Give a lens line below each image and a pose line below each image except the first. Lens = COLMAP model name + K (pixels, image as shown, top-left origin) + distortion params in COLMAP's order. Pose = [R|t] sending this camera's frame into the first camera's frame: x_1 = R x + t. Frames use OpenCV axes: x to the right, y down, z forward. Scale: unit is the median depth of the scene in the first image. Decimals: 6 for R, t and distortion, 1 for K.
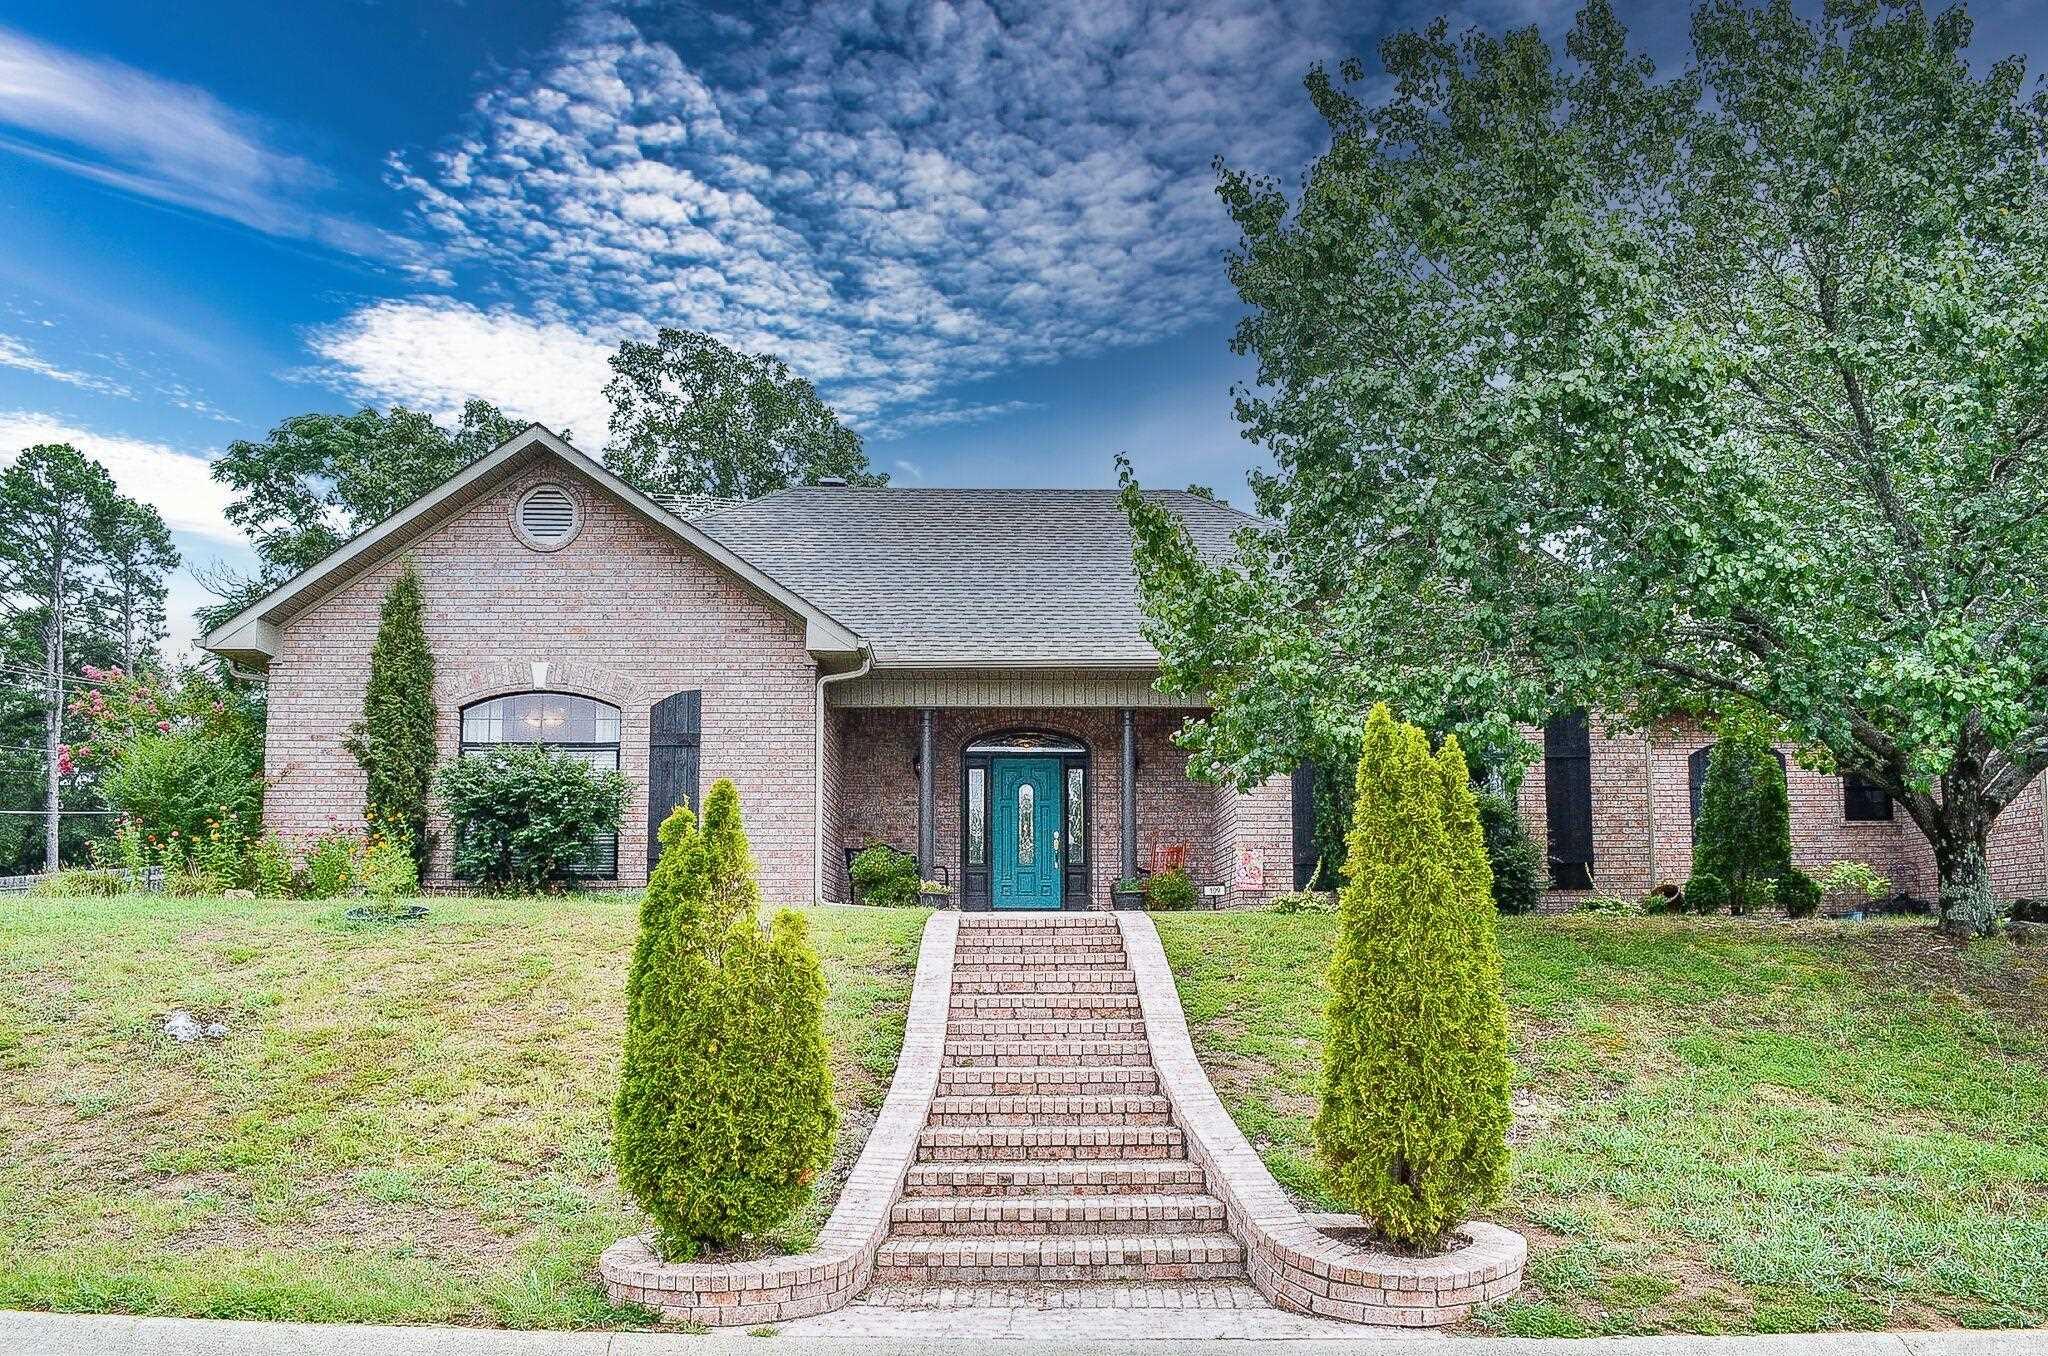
lens RADIAL K [[1569.2, 0, 1051.8], [0, 1569.2, 826.2], [0, 0, 1]] dist [-0.004063, -0.000048]
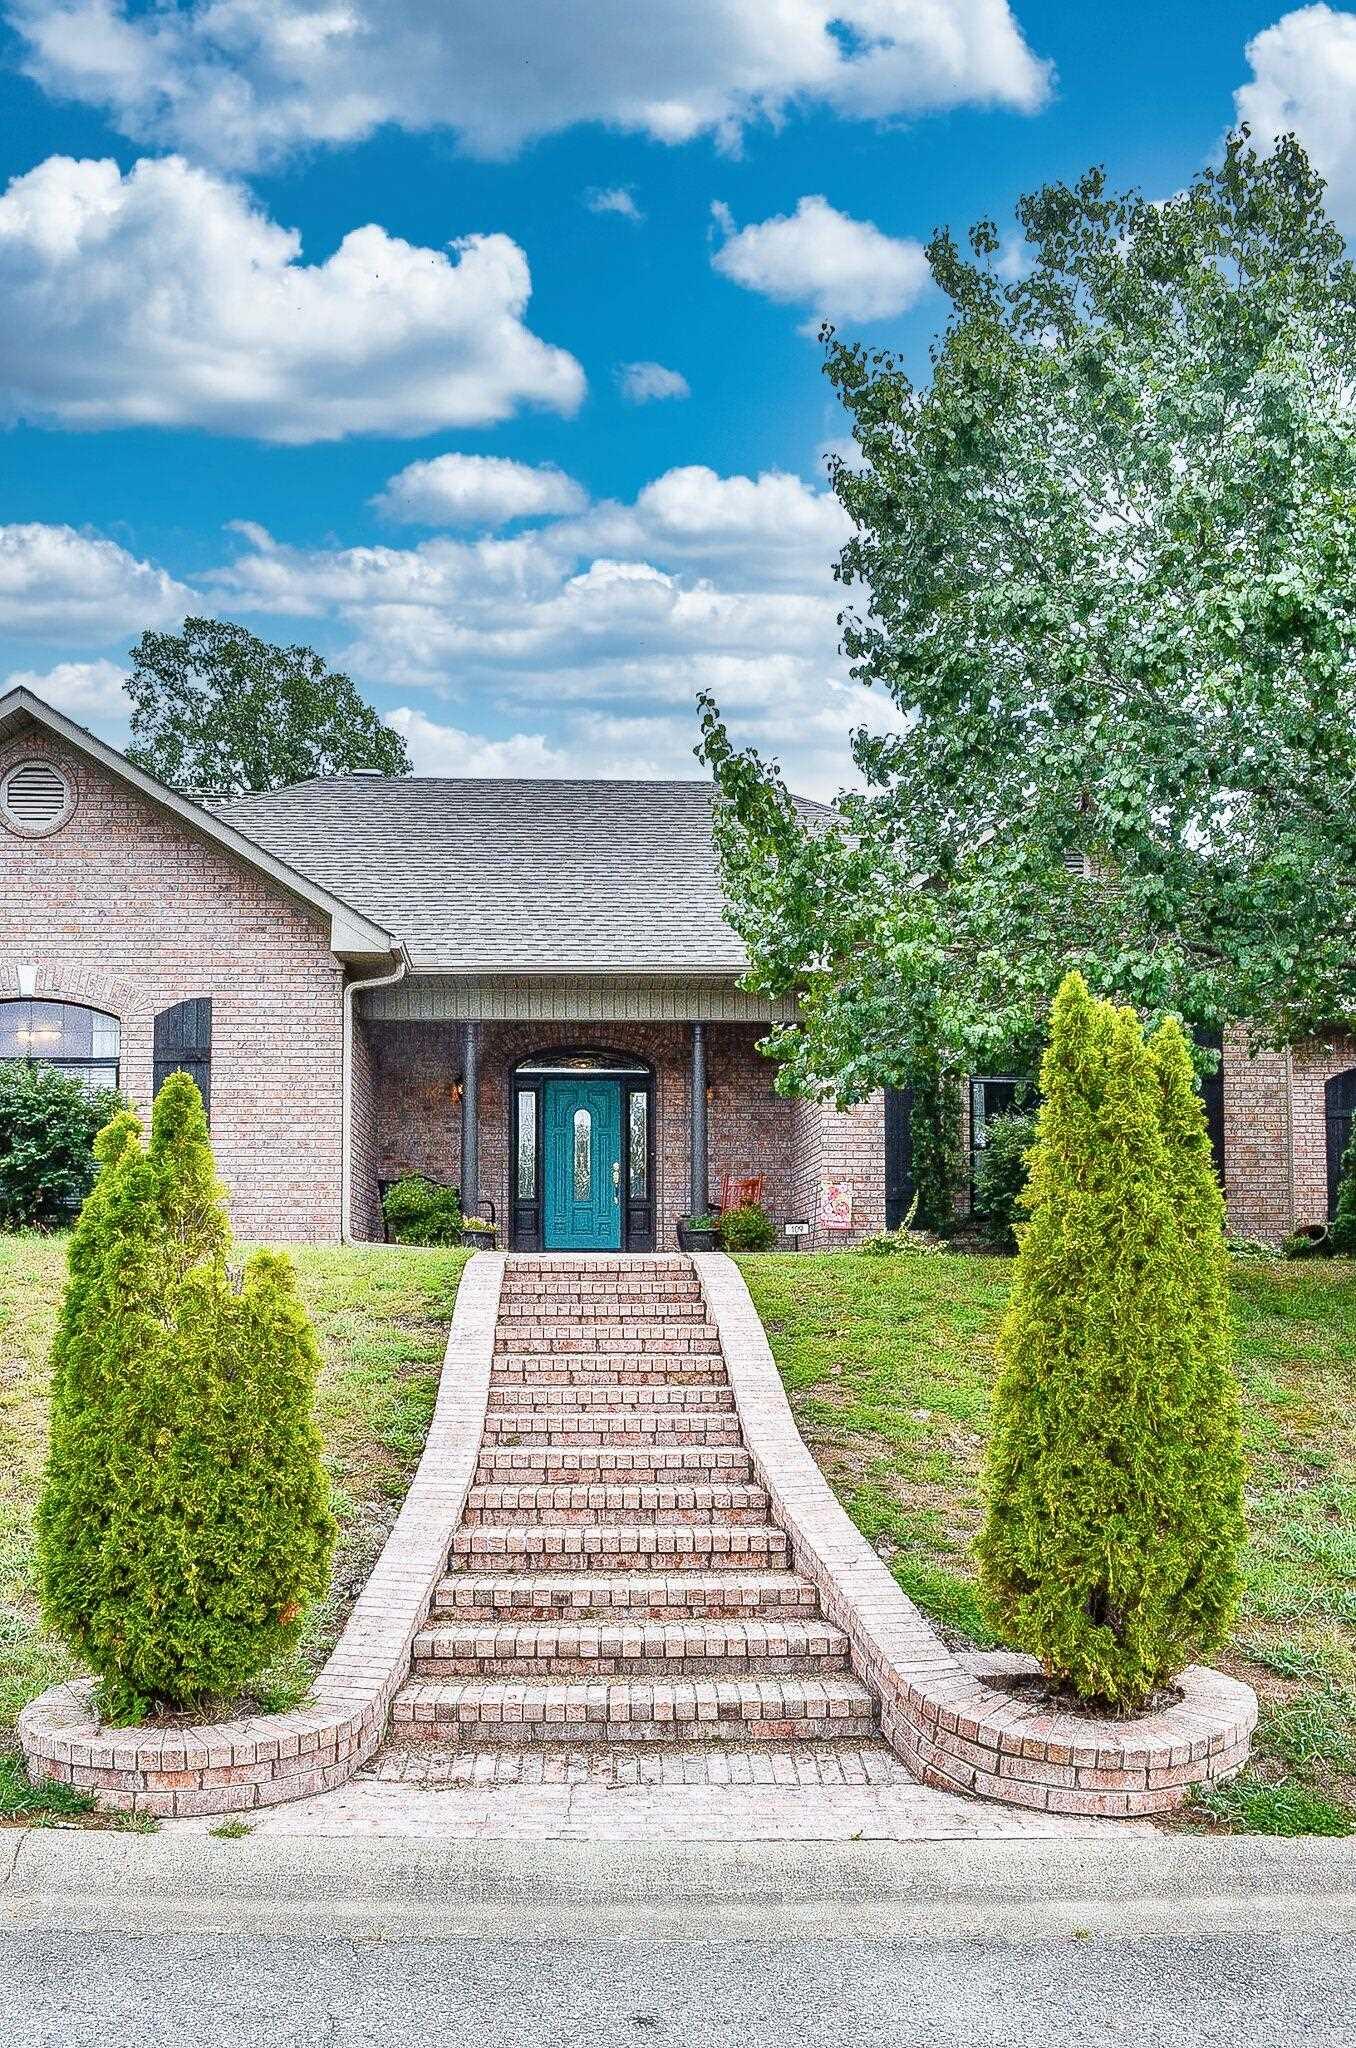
lens RADIAL K [[1625.4, 0, 643.2], [0, 1625.4, 1253.9], [0, 0, 1]] dist [-0.077108, 0.003009]
pose [[0.999733, 0.003411, 0.022874, -0.006467], [-0.004683, 0.998431, 0.055802, 0.008066], [-0.022647, -0.055894, 0.998180, 0.168017]]
